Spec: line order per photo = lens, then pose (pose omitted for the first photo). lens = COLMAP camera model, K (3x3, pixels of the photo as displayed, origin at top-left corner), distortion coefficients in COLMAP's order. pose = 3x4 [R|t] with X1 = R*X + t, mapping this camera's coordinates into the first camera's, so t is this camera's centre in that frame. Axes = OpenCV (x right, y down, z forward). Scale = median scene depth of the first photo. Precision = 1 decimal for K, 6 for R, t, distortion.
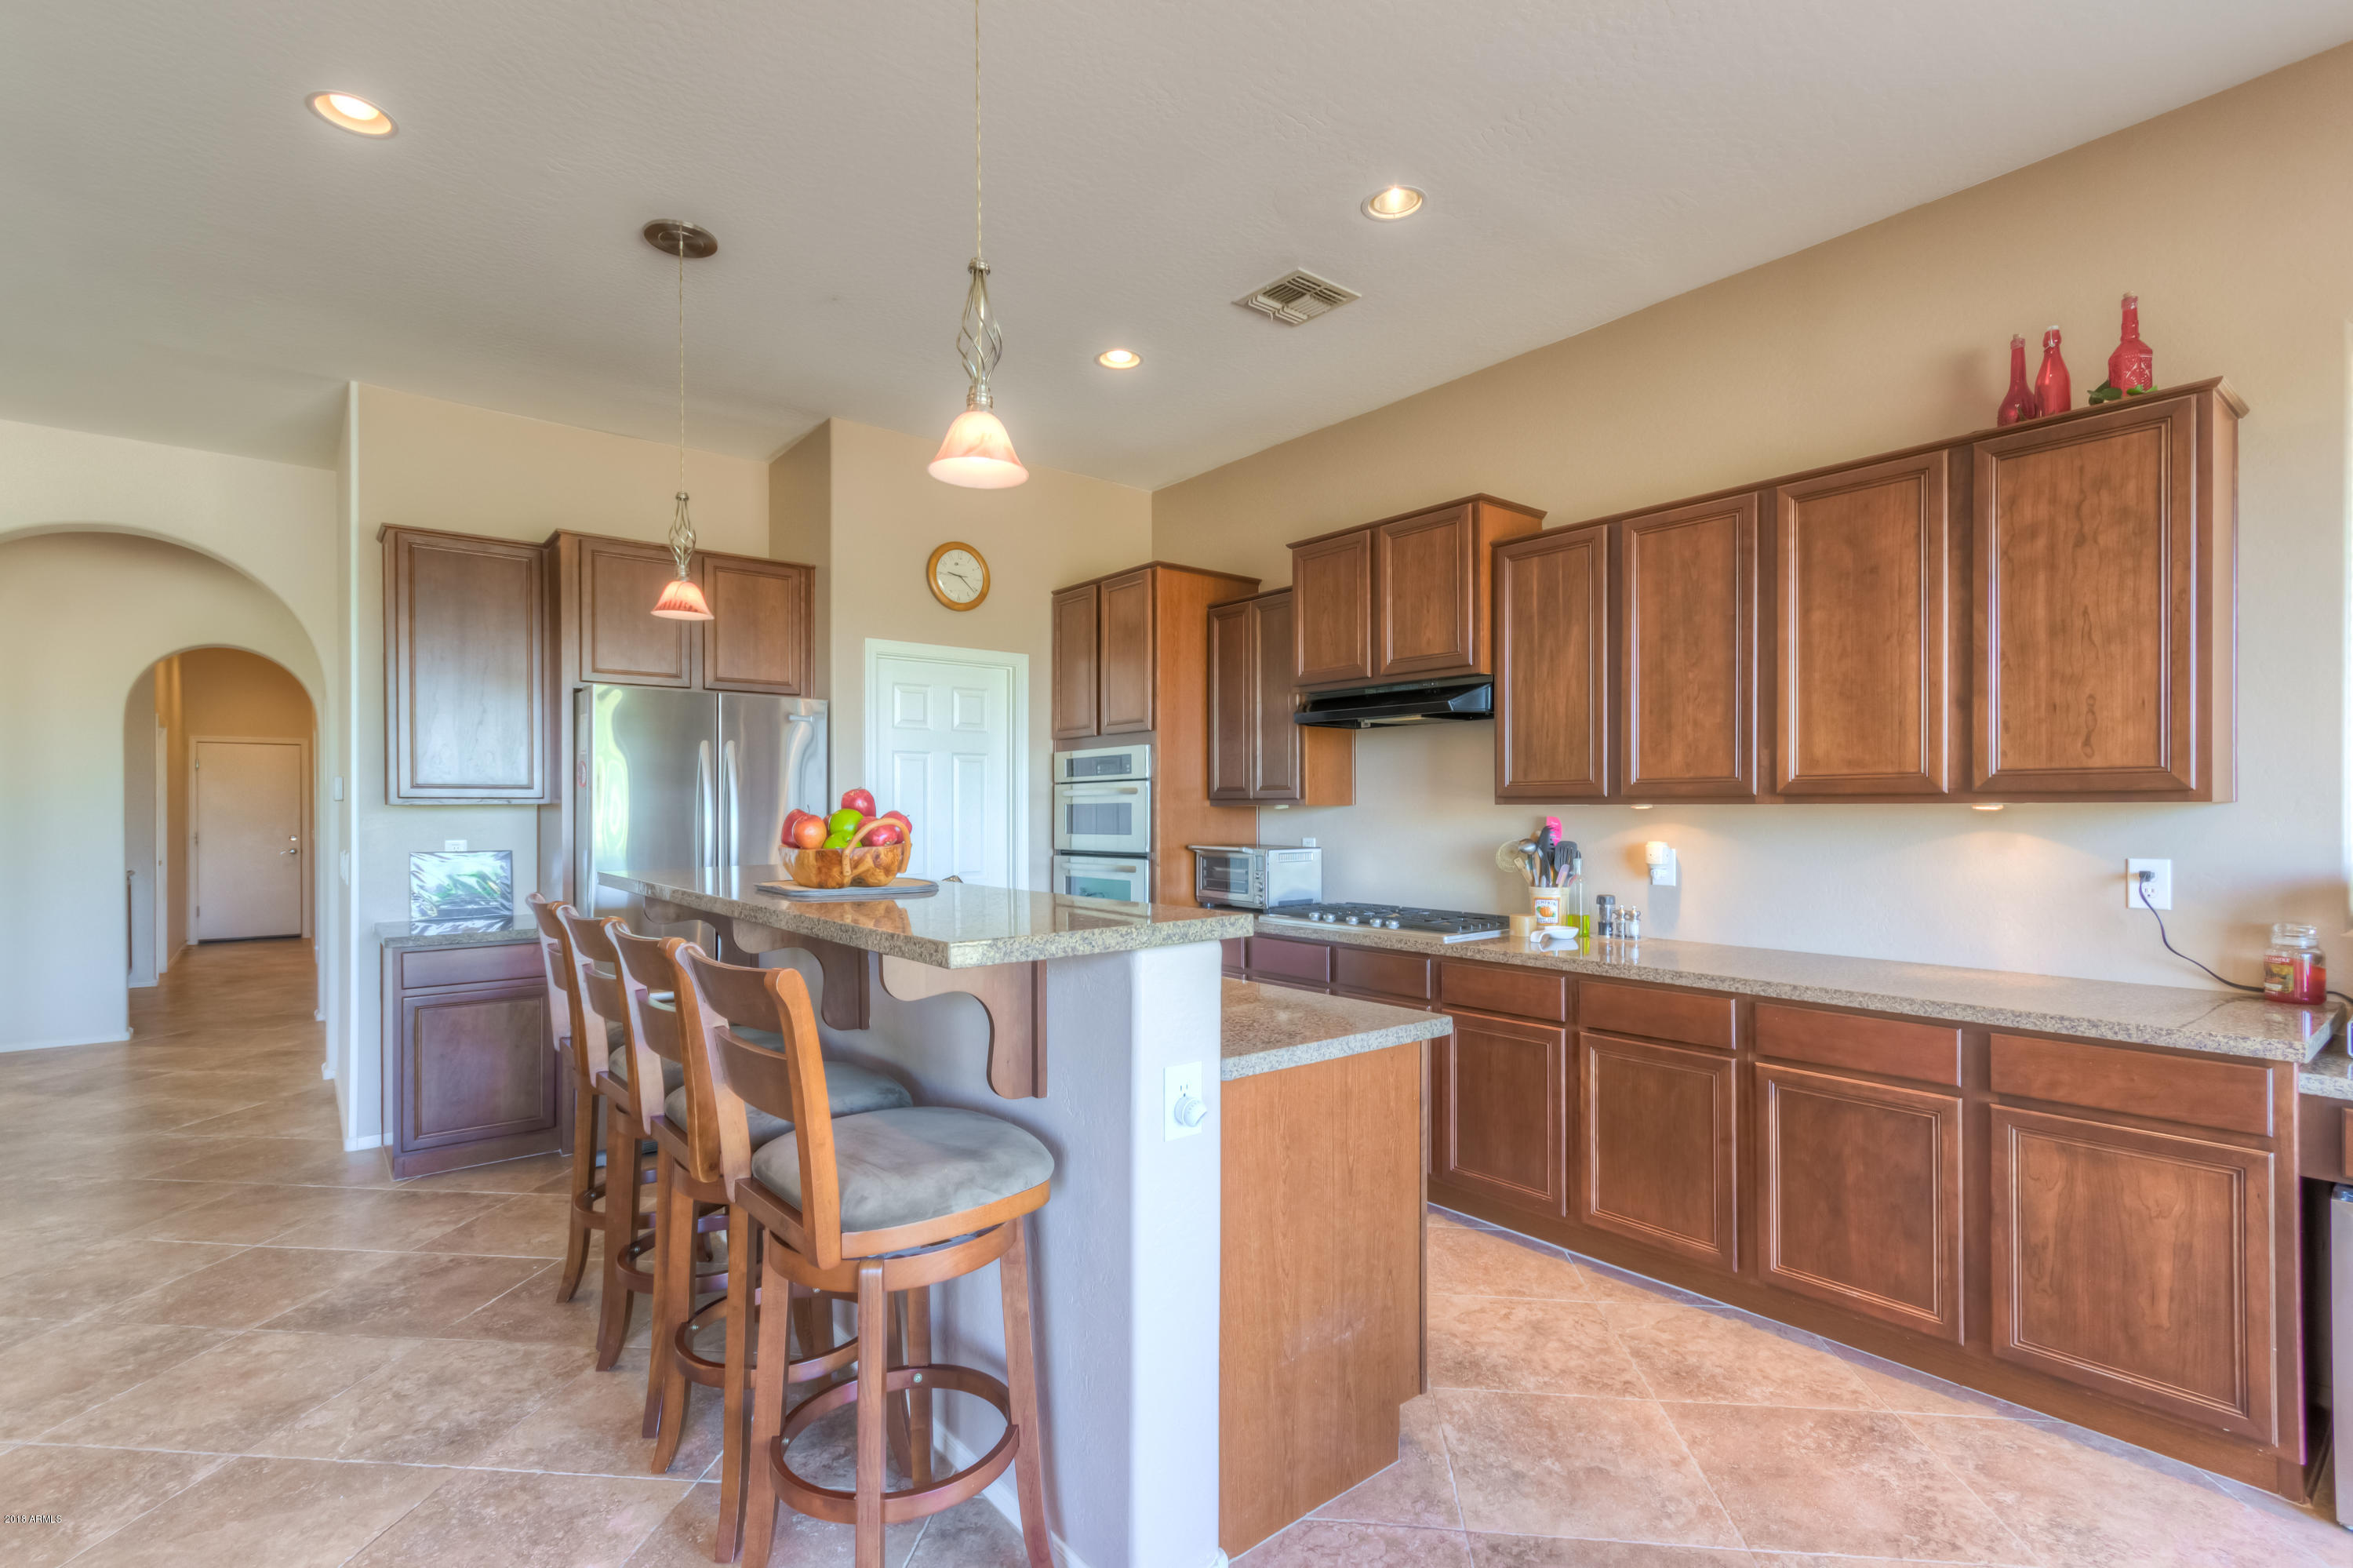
lens RADIAL K [[1141.6, 0, 1195.0], [0, 1141.6, 793.8], [0, 0, 1]] dist [0.047356, -0.000436]
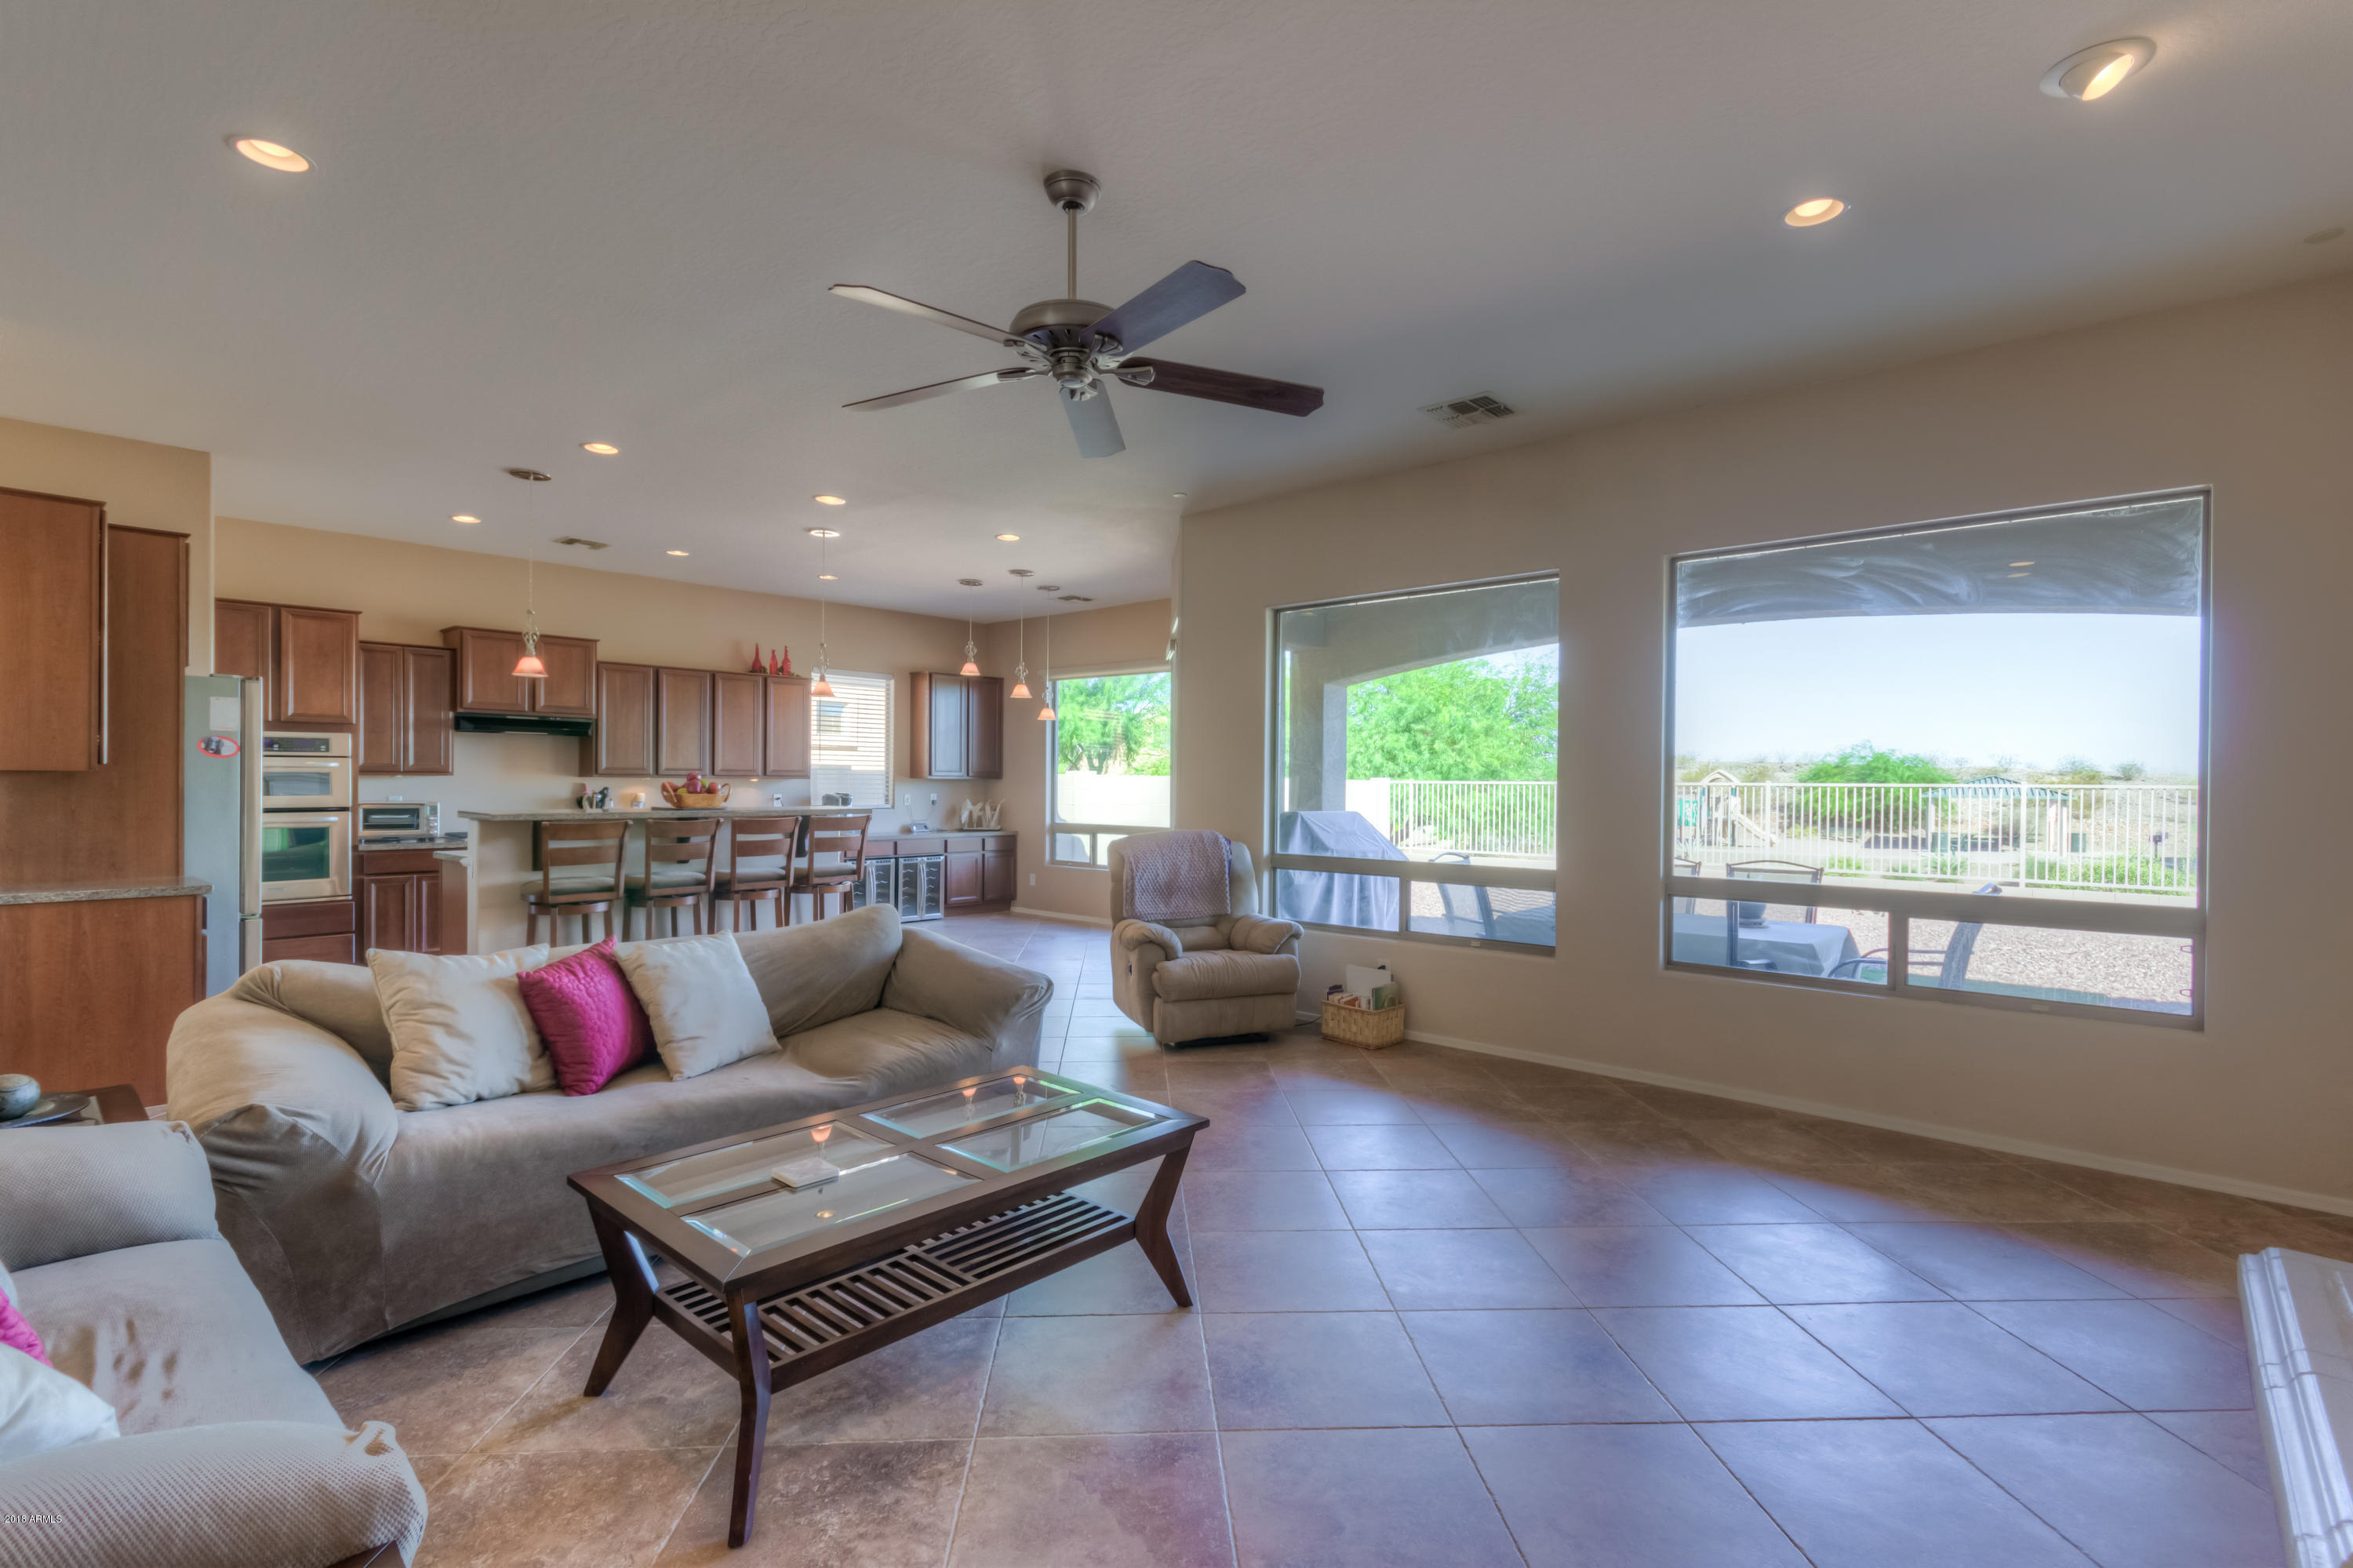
lens RADIAL K [[1082.1, 0, 1186.4], [0, 1082.1, 788.9], [0, 0, 1]] dist [0.011035, -0.000597]
pose [[-0.151555, -0.001225, 0.988448, -2.248906], [-0.016458, 0.999864, -0.001284, 0.017760], [-0.988312, -0.016463, -0.151555, 0.196207]]
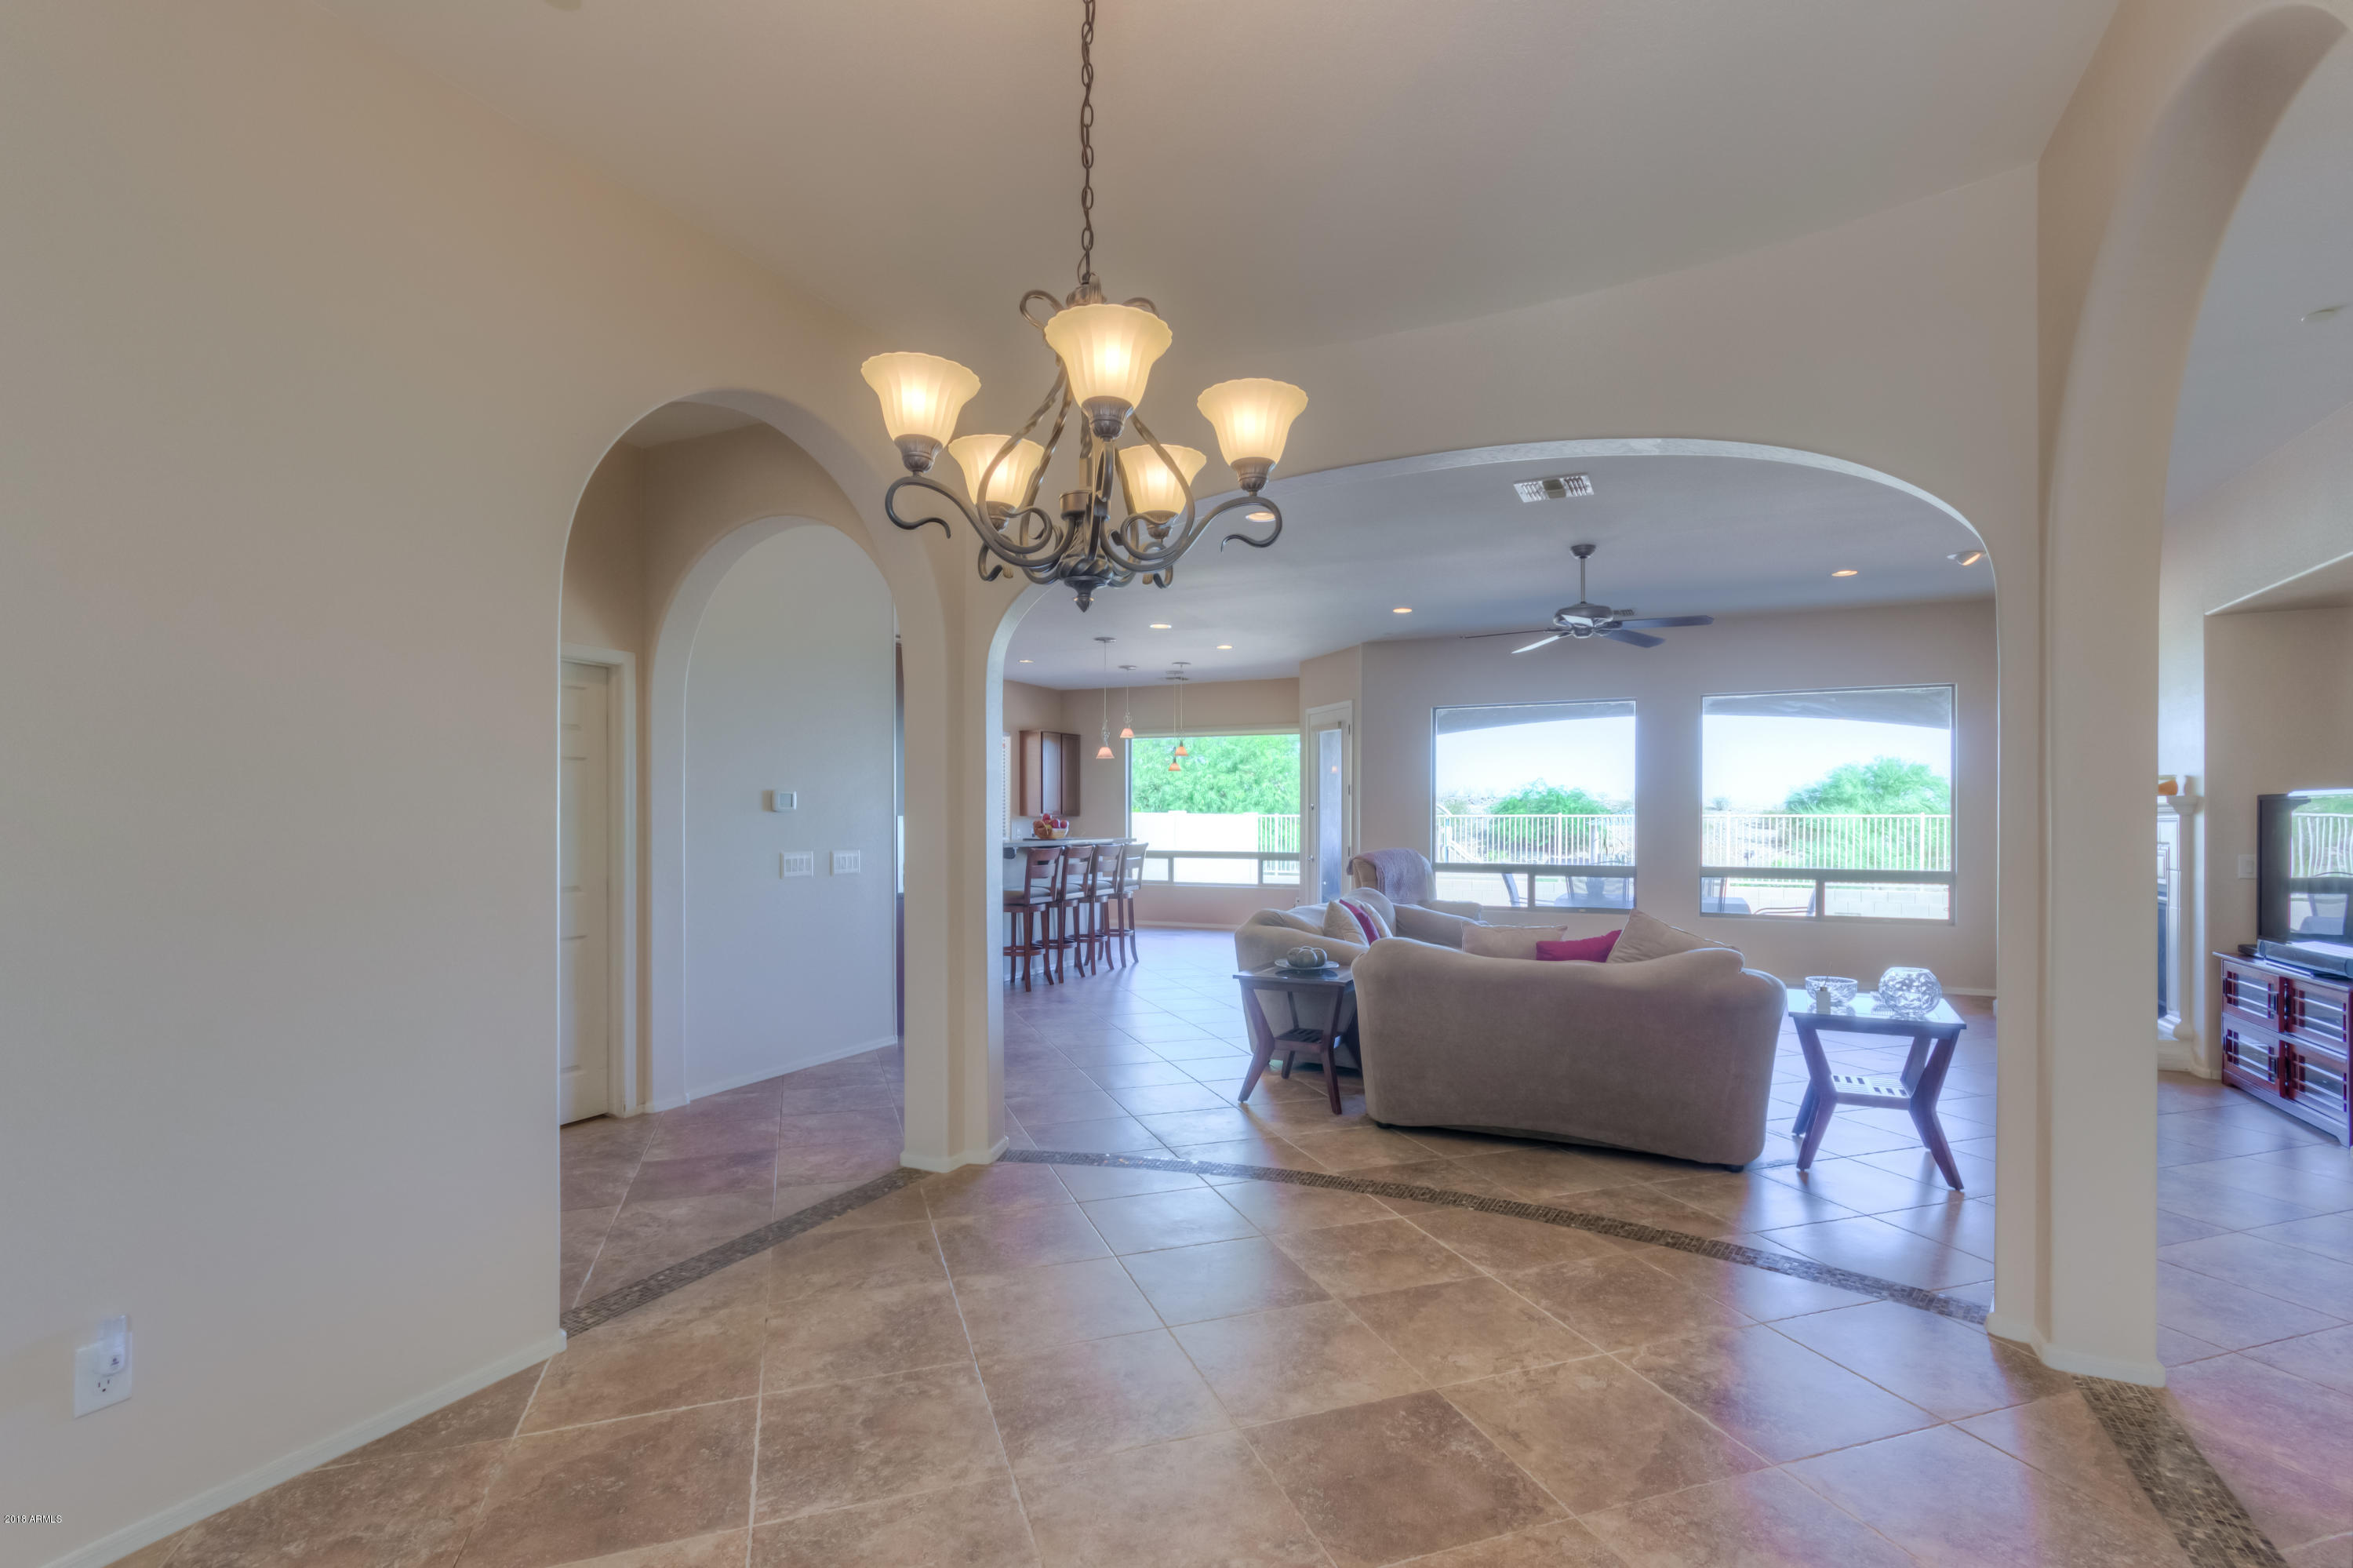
lens RADIAL K [[1096.1, 0, 1184.2], [0, 1096.1, 817.7], [0, 0, 1]] dist [0.005205, 0.000479]
pose [[-0.416920, 0.005220, 0.908928, -2.834963], [-0.007472, 0.999930, -0.009170, 0.034429], [-0.908912, -0.010615, -0.416852, 1.595276]]
